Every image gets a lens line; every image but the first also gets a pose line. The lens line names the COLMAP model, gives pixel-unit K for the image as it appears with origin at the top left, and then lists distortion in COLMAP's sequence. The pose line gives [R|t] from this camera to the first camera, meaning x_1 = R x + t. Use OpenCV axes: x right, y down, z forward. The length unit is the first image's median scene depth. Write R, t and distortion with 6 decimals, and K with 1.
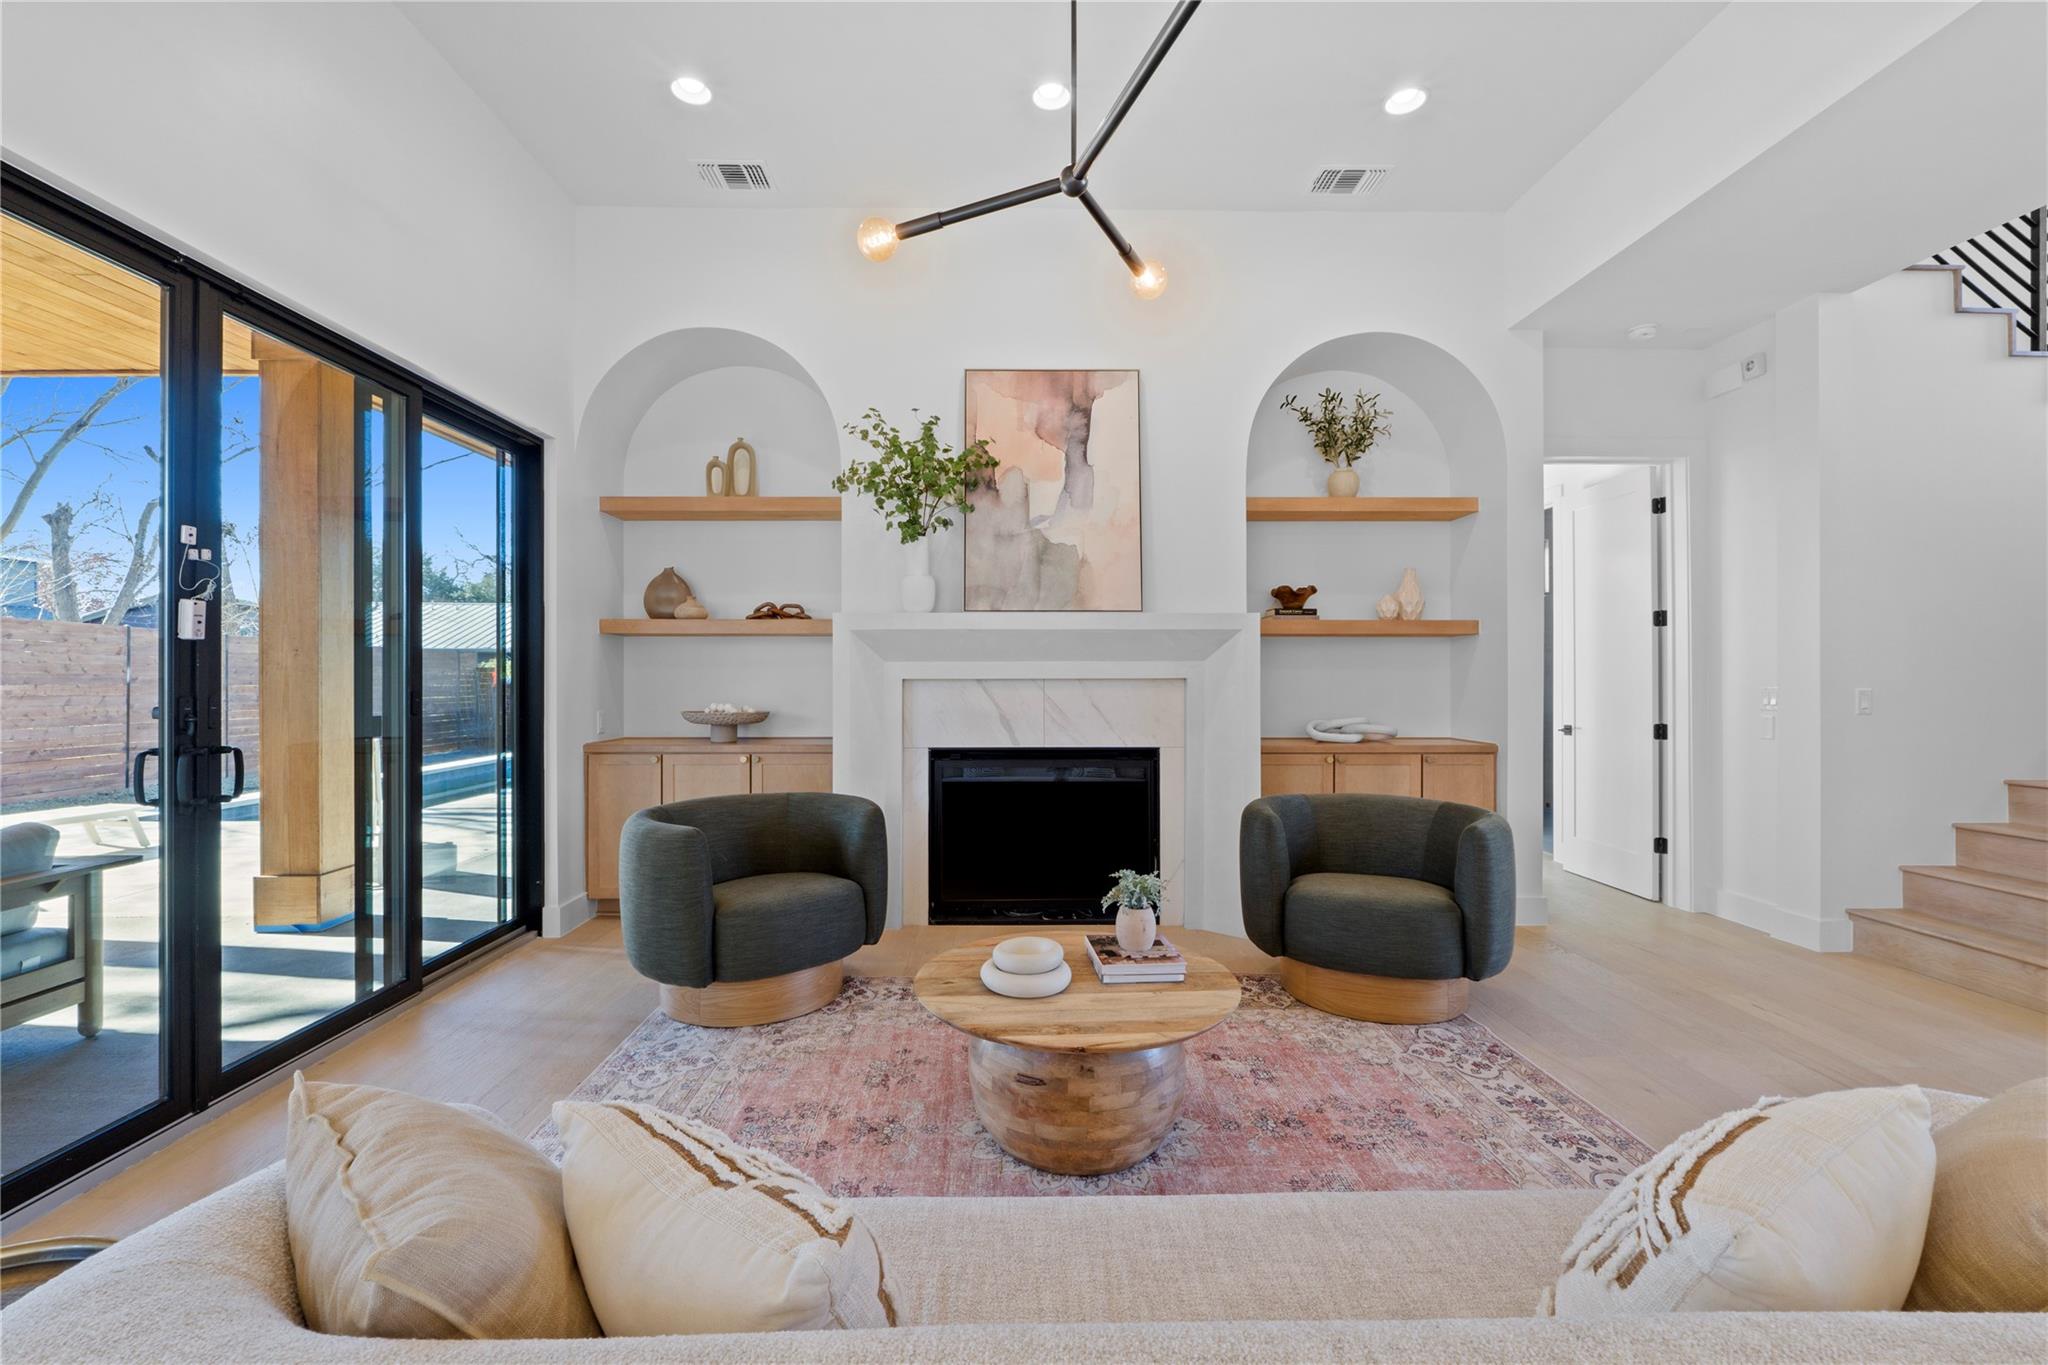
lens RADIAL K [[865.1, 0, 1017.8], [0, 865.1, 673.8], [0, 0, 1]] dist [-0.004466, 0.000016]
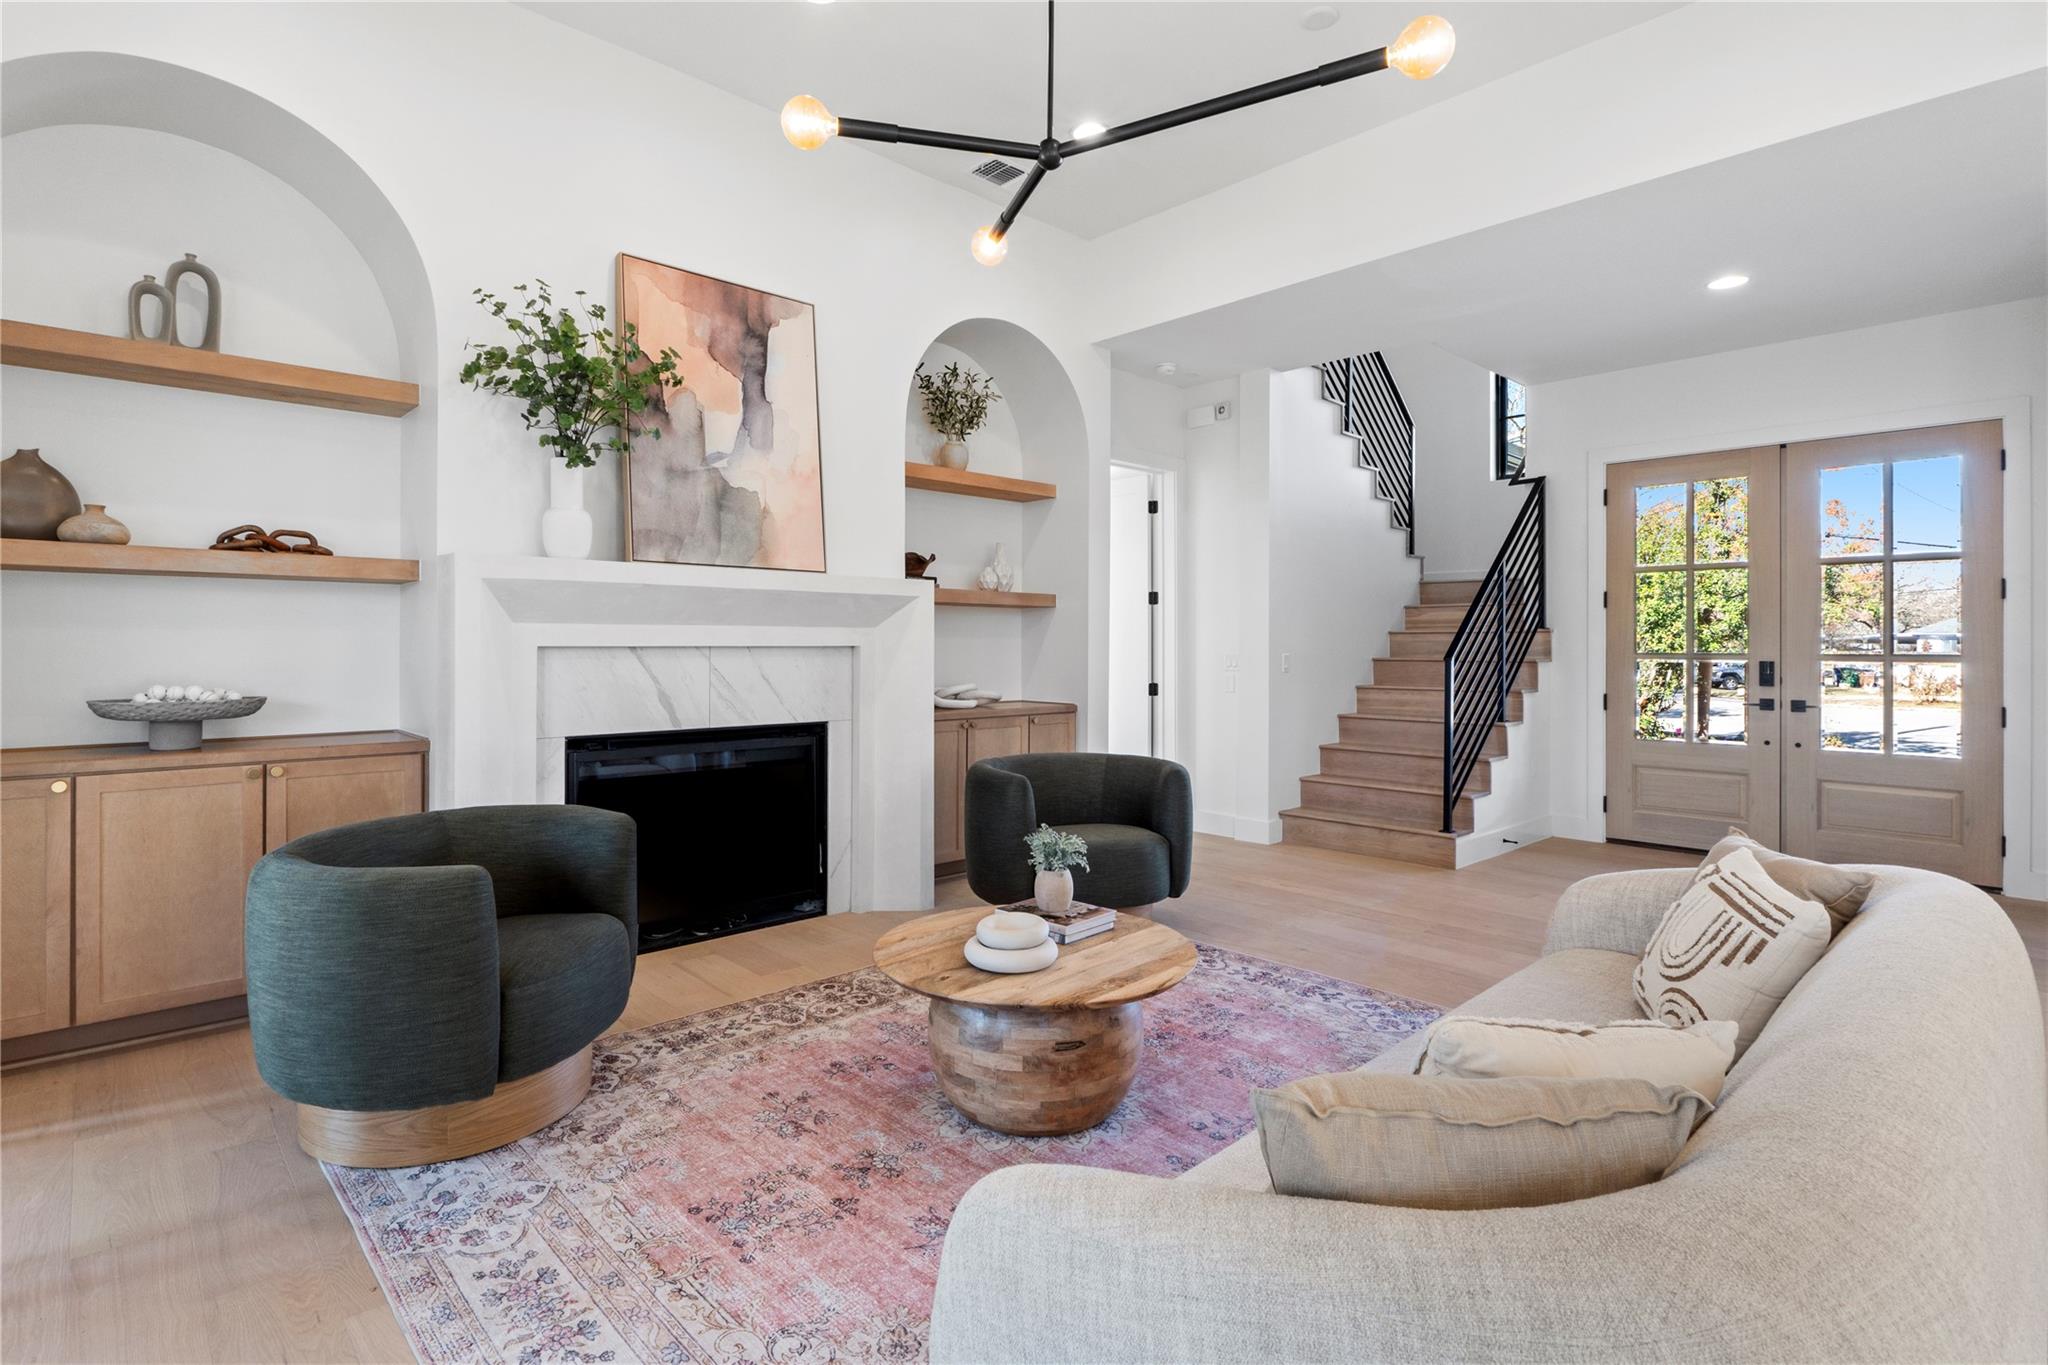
lens RADIAL K [[987.8, 0, 1014.3], [0, 987.8, 640.7], [0, 0, 1]] dist [-0.003614, -0.000514]
pose [[0.737615, 0.005055, 0.675202, -0.409272], [-0.006053, 0.999981, -0.000875, -0.000670], [-0.675194, -0.003442, 0.737632, 0.097645]]
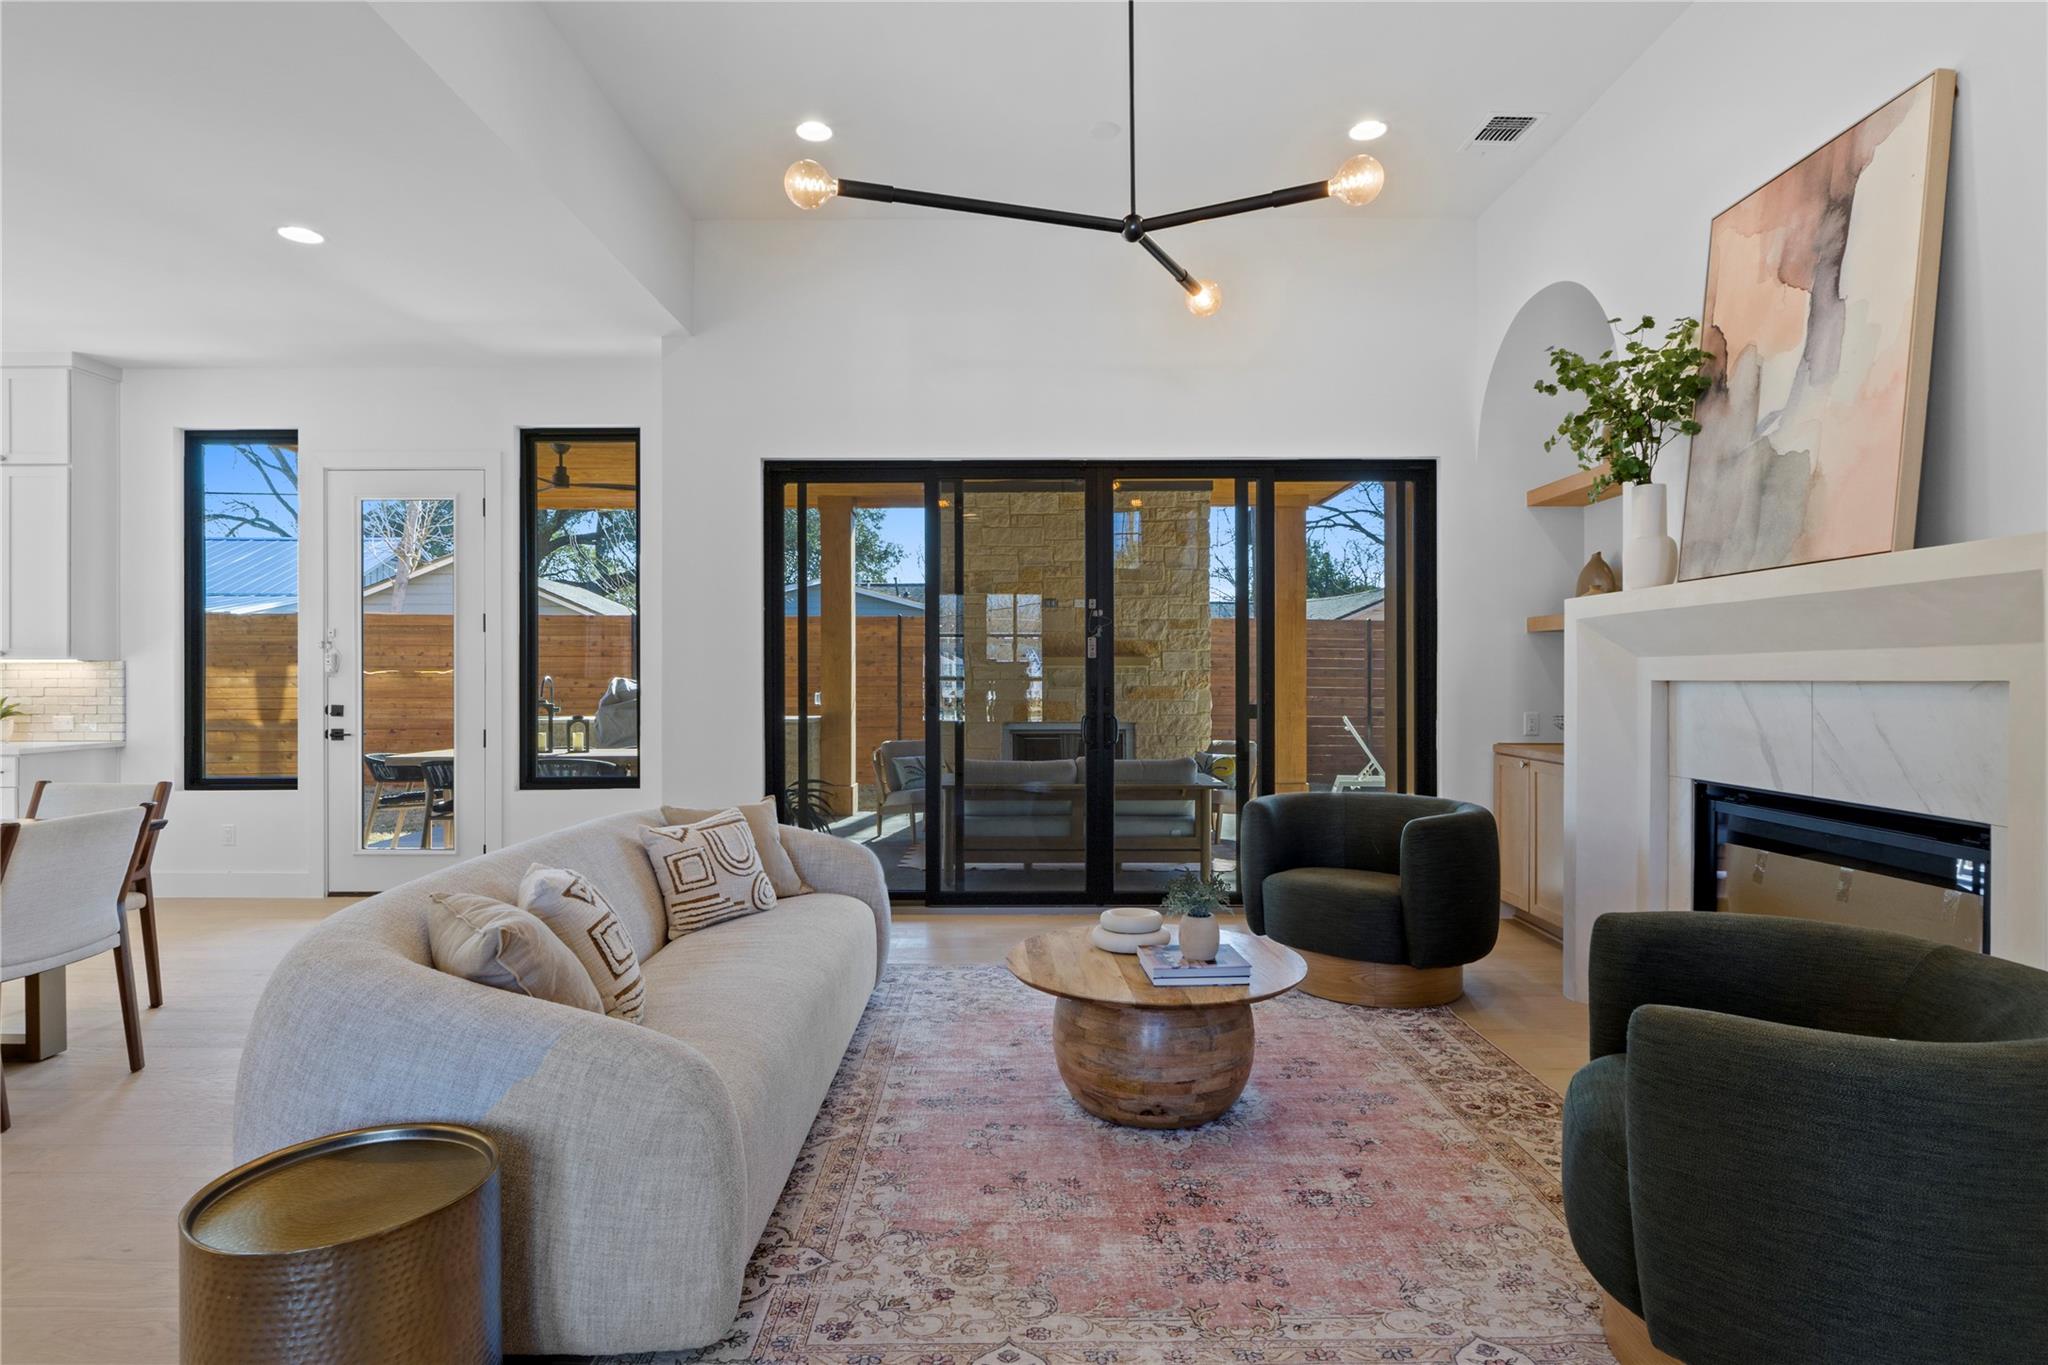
lens RADIAL K [[1062.7, 0, 1017.1], [0, 1062.7, 678.0], [0, 0, 1]] dist [-0.002296, -0.001128]
pose [[-0.016876, 0.001093, -0.999857, 0.785854], [0.004658, 0.999989, 0.001014, 0.000523], [0.999847, -0.004640, -0.016881, 0.482371]]
